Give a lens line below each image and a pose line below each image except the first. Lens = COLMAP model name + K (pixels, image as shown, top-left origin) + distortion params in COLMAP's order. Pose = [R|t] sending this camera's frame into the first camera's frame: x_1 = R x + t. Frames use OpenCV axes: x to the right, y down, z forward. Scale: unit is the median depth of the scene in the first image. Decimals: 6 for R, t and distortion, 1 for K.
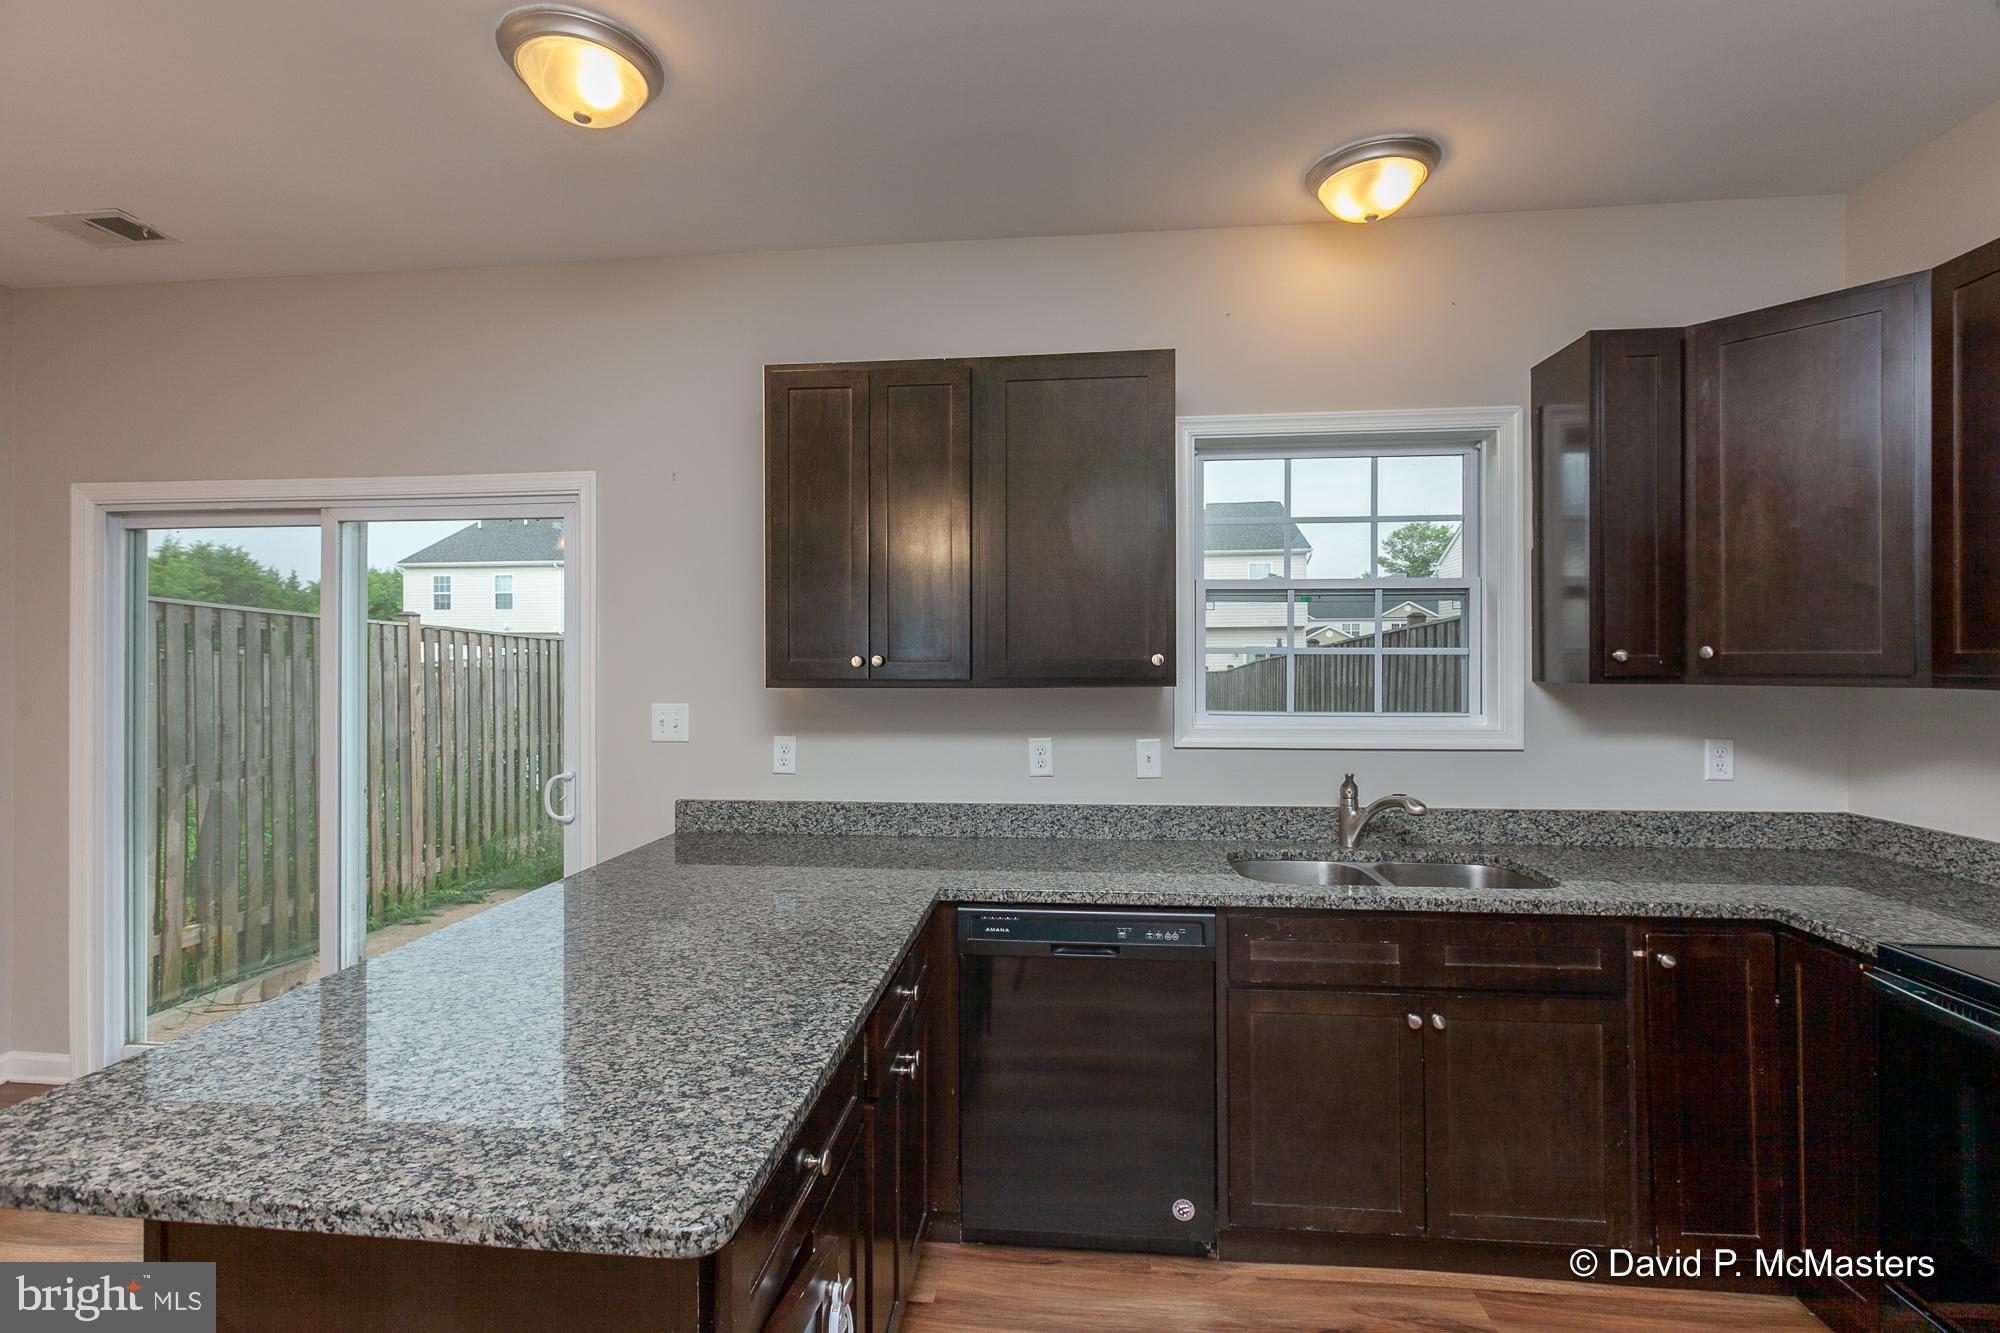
lens RADIAL K [[901.3, 0, 976.8], [0, 901.3, 660.8], [0, 0, 1]] dist [0.003281, -0.002168]
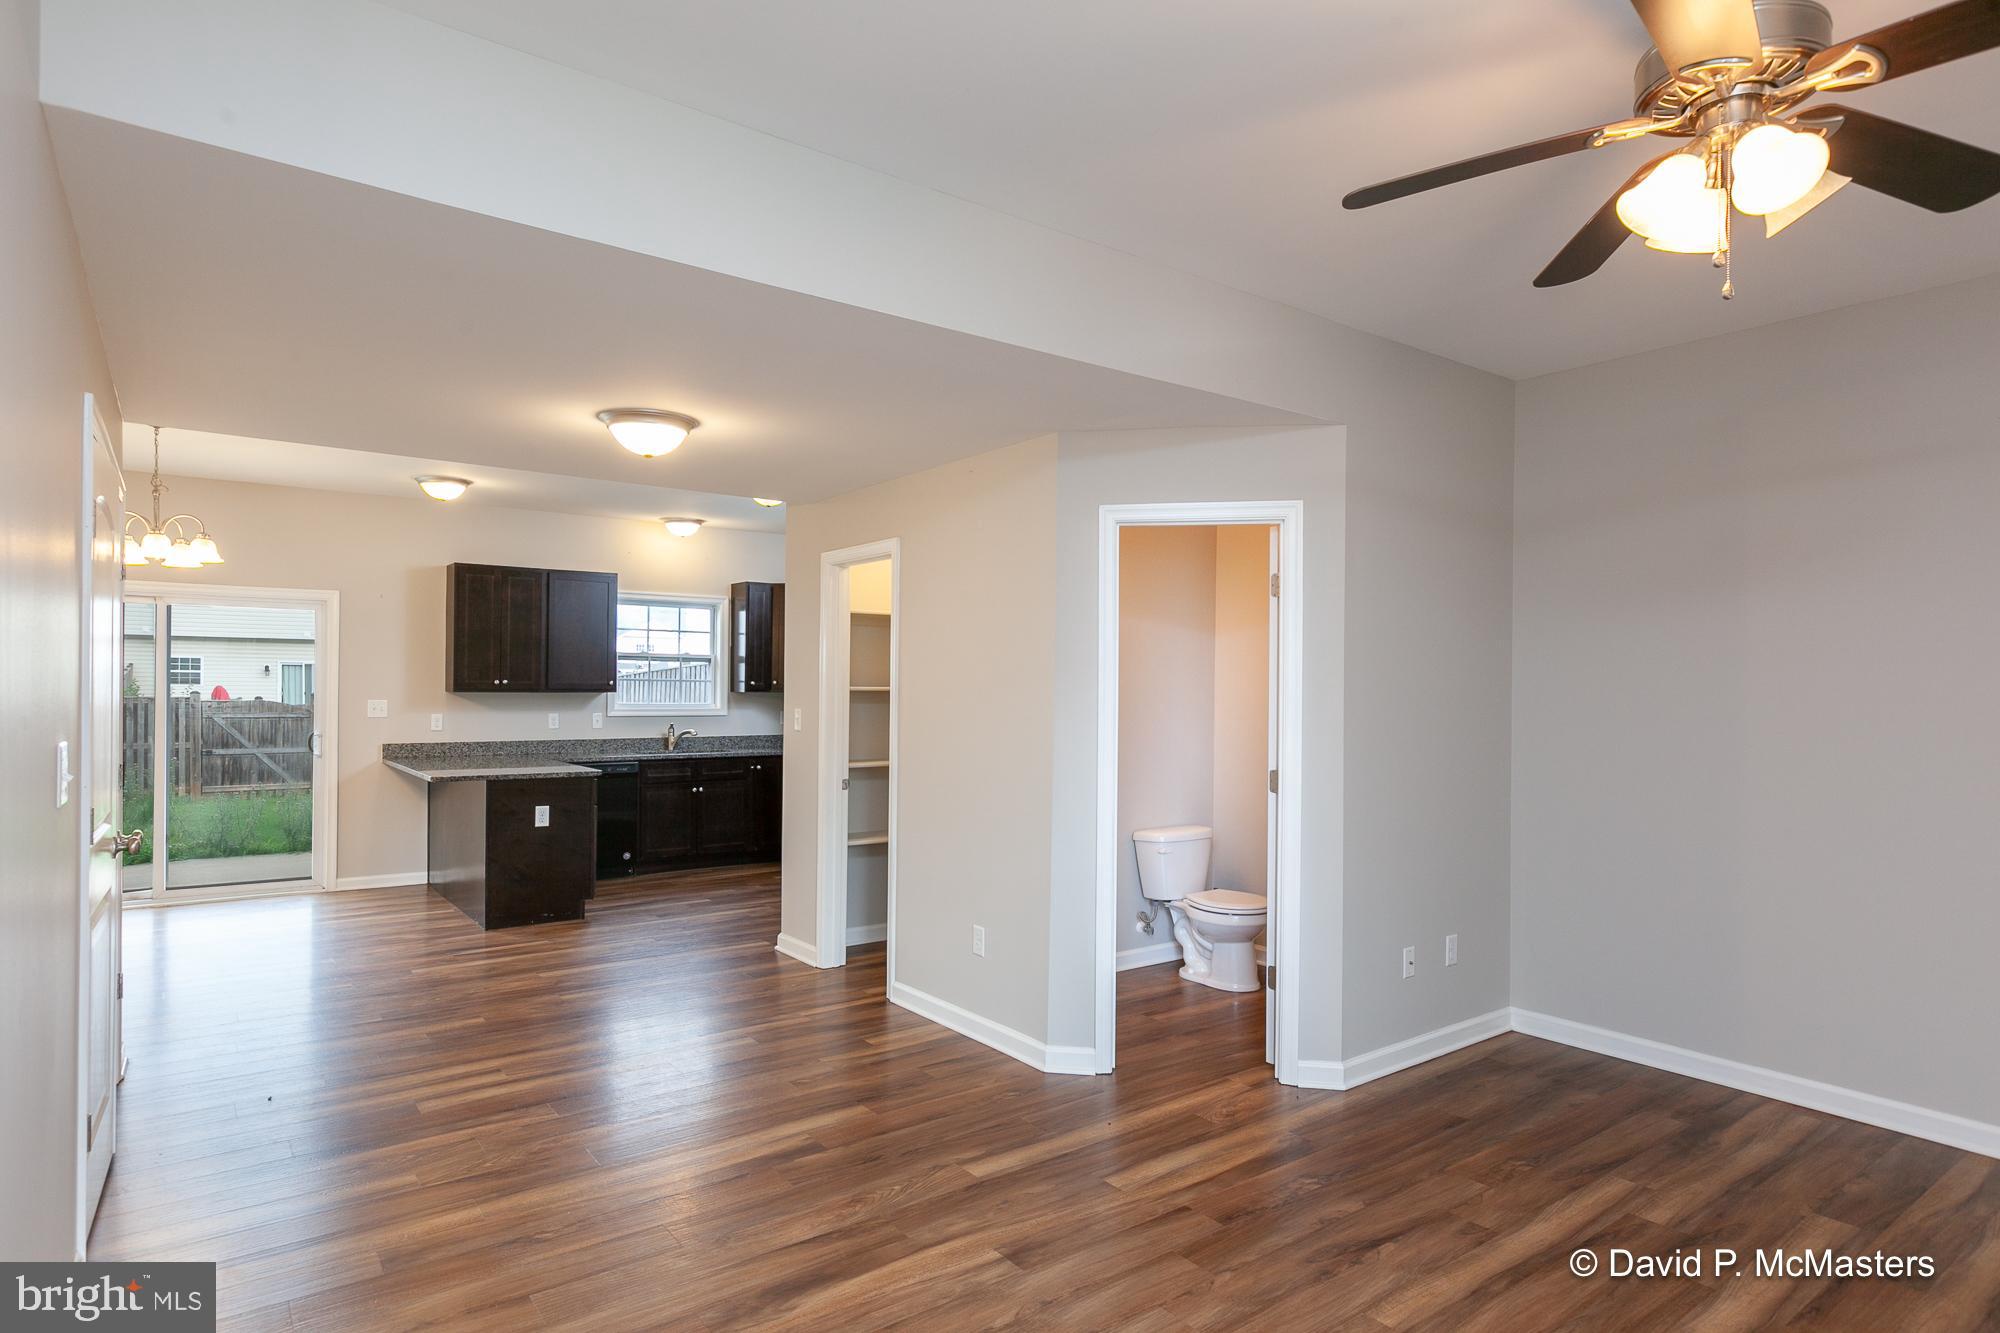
lens RADIAL K [[1093.1, 0, 1012.5], [0, 1093.1, 697.1], [0, 0, 1]] dist [-0.003495, 0.001826]
pose [[0.717936, 0.004887, 0.696092, -1.245758], [-0.013536, 0.999884, 0.006941, 0.002419], [-0.695977, -0.014405, 0.717919, -2.278420]]
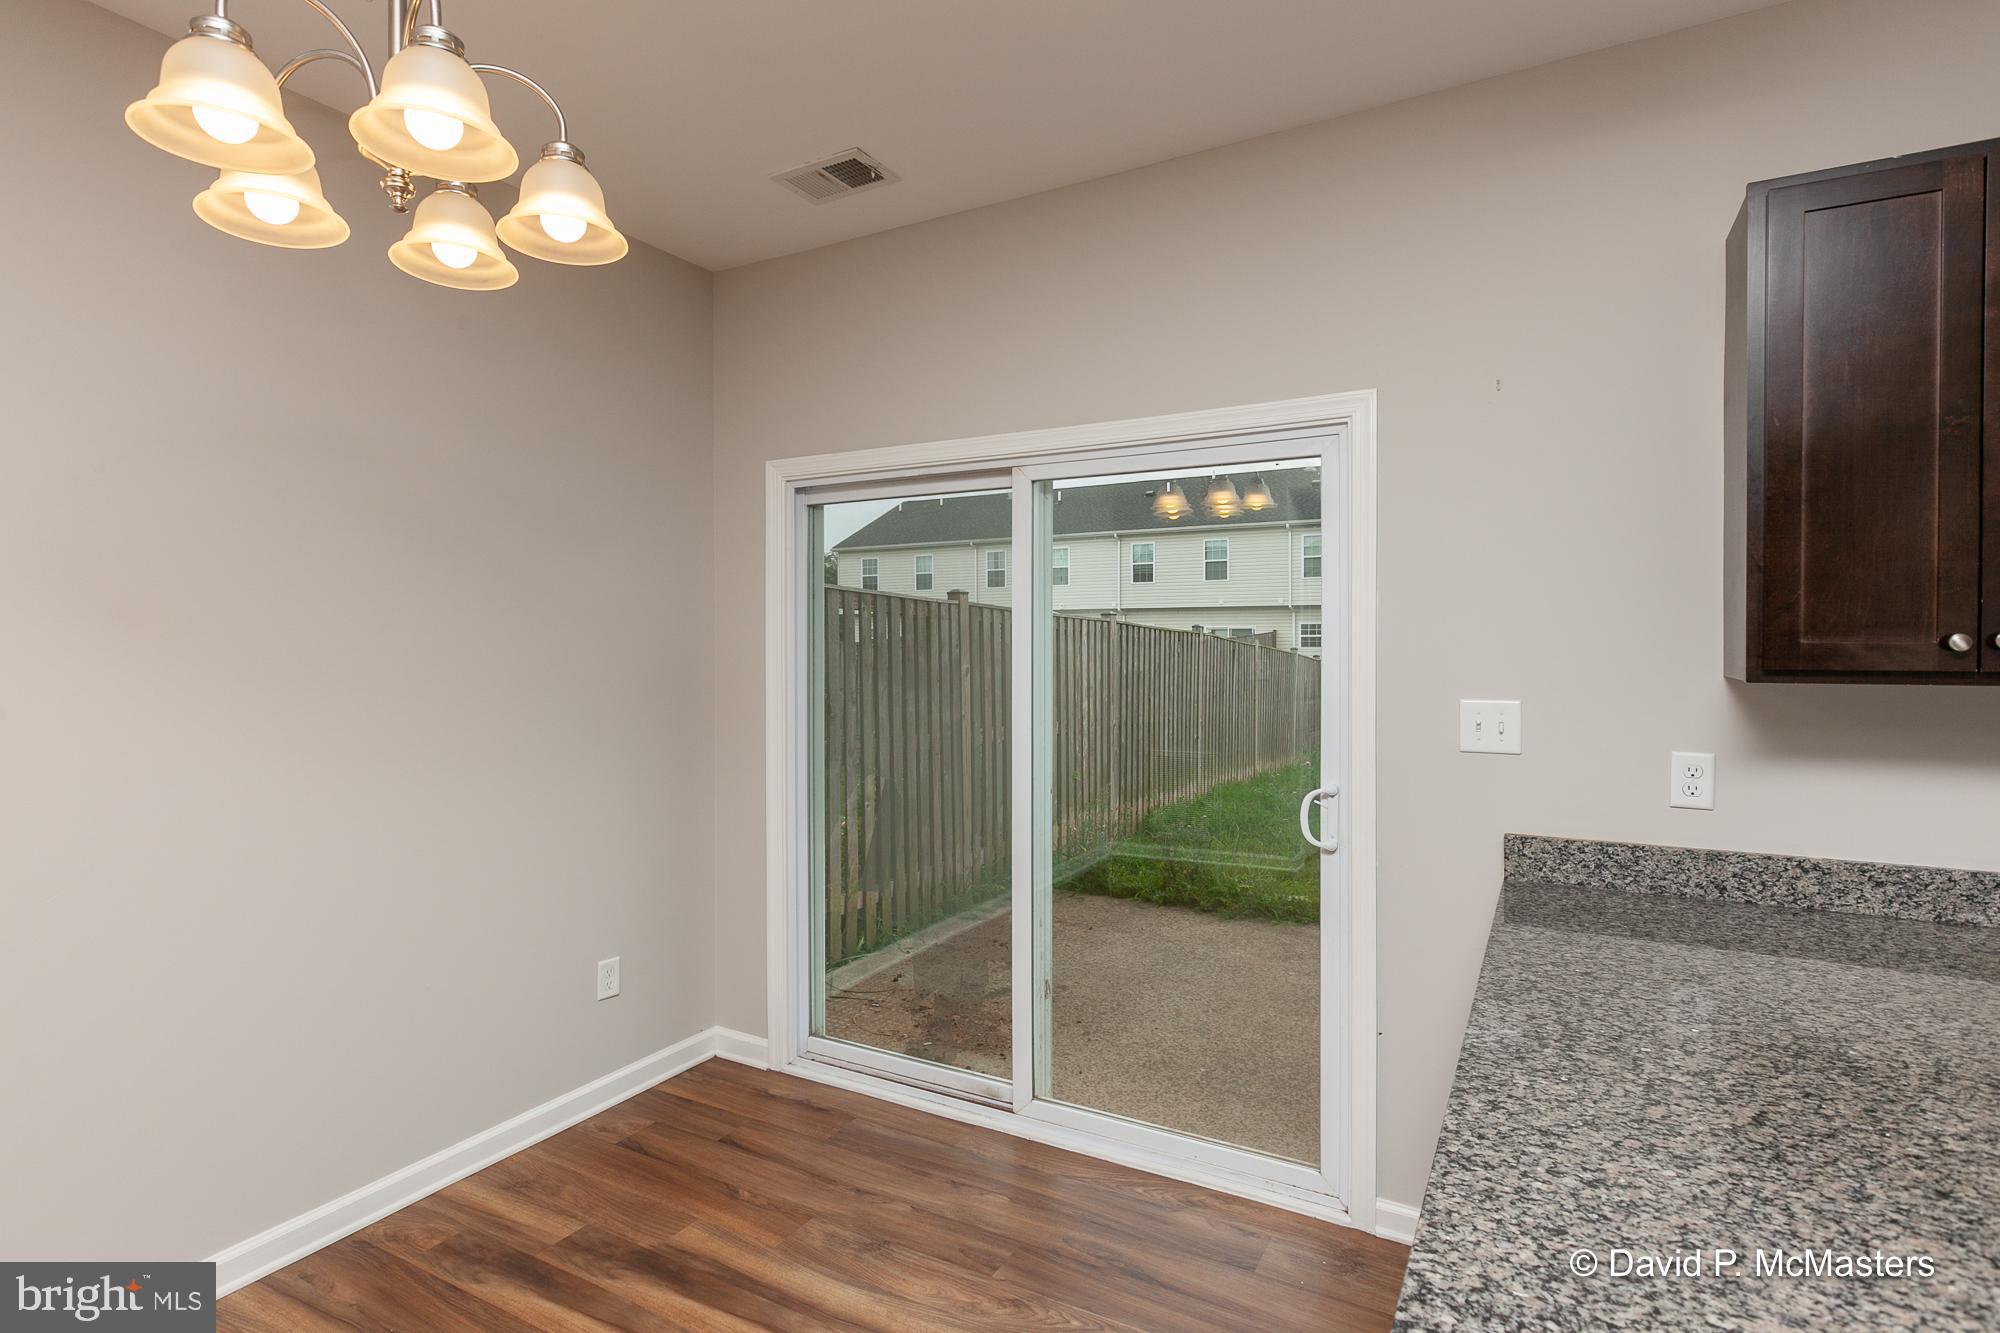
lens RADIAL K [[980.4, 0, 979.7], [0, 980.4, 650.8], [0, 0, 1]] dist [0.007501, -0.003915]
pose [[0.917415, 0.001734, -0.397927, -0.466499], [0.002643, 0.999942, 0.010450, -0.000665], [0.397922, -0.010638, 0.917357, 0.136726]]
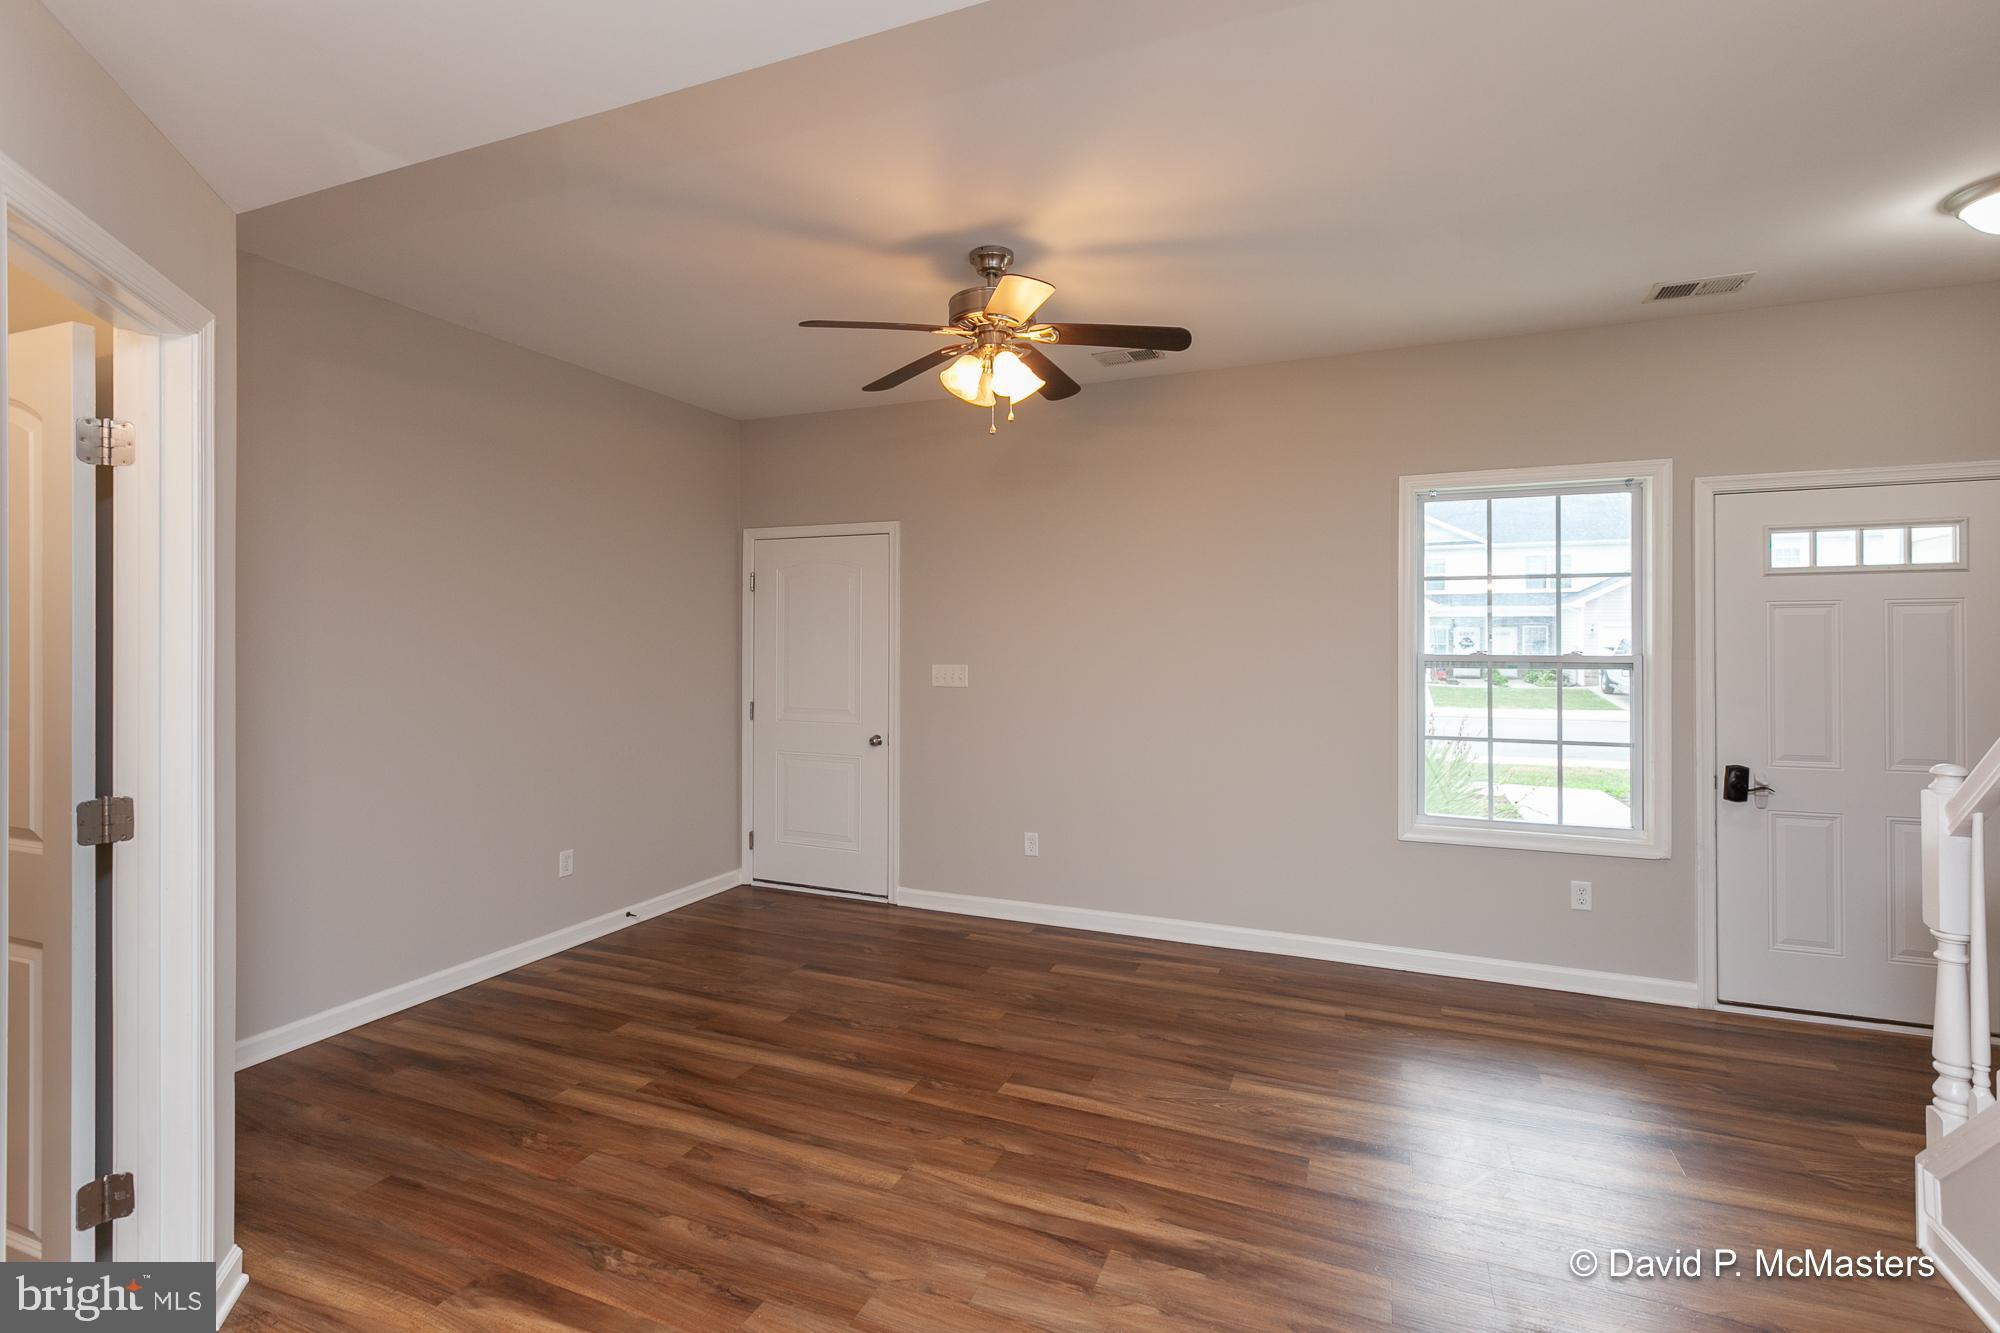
lens RADIAL K [[901.3, 0, 991.8], [0, 901.3, 649.1], [0, 0, 1]] dist [0.003281, -0.002168]
pose [[-0.957226, 0.000416, 0.289340, -0.686733], [0.001810, 0.999988, 0.004551, -0.003482], [-0.289335, 0.004880, -0.957216, -0.902748]]
